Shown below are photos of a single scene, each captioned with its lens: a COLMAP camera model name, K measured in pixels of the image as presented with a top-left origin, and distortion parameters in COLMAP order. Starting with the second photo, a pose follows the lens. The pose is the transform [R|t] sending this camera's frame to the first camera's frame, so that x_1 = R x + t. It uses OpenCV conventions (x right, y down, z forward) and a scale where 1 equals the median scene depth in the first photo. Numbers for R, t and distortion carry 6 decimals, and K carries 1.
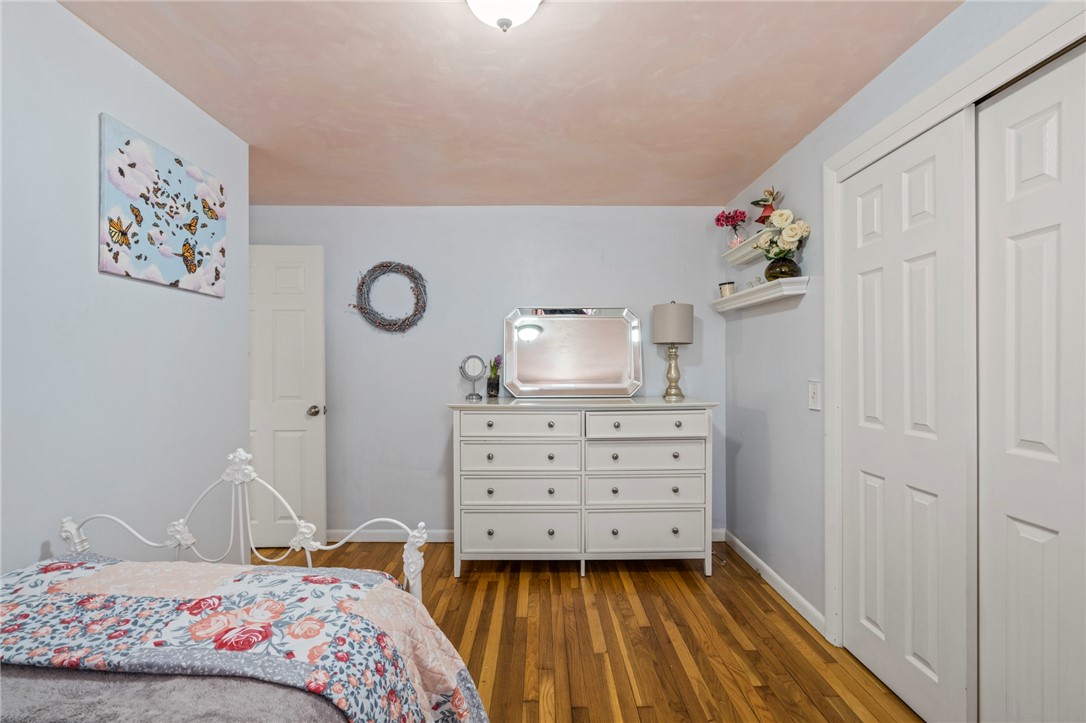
lens RADIAL K [[497.8, 0, 543.0], [0, 497.8, 361.5], [0, 0, 1]] dist [-0.001573, 0.000881]
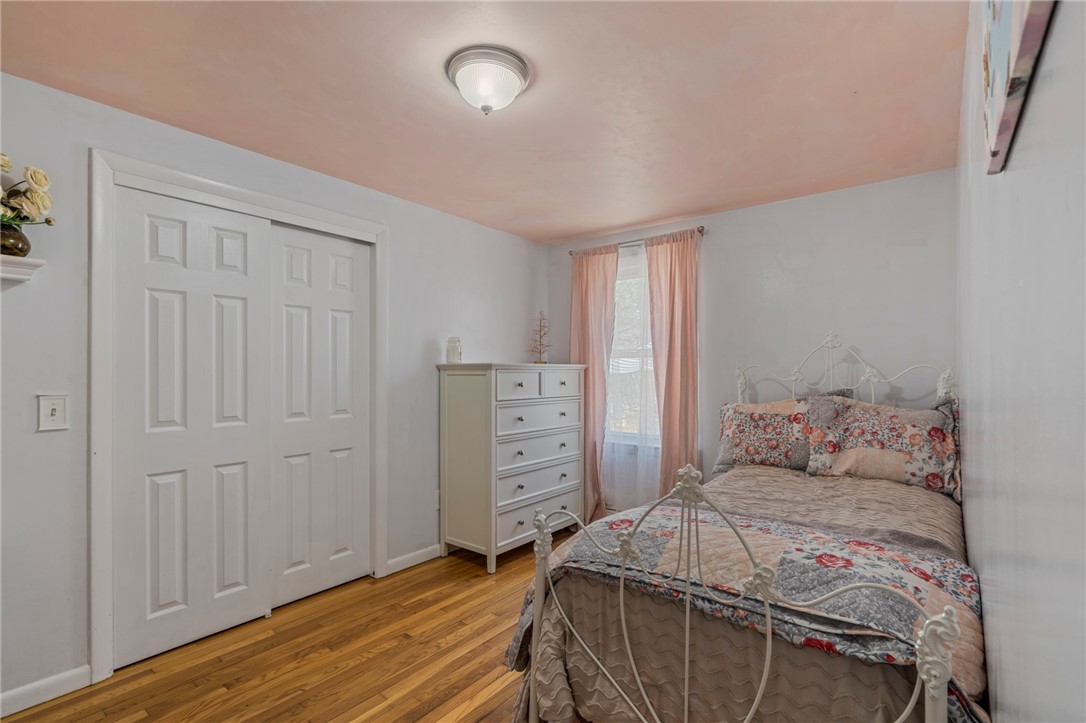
lens RADIAL K [[497.8, 0, 543.0], [0, 497.8, 361.5], [0, 0, 1]] dist [-0.001573, 0.000881]
pose [[-0.776309, 0.014798, 0.630179, -0.766368], [0.001135, 0.999756, -0.022078, 0.002366], [-0.630352, -0.016423, -0.776136, 1.465084]]
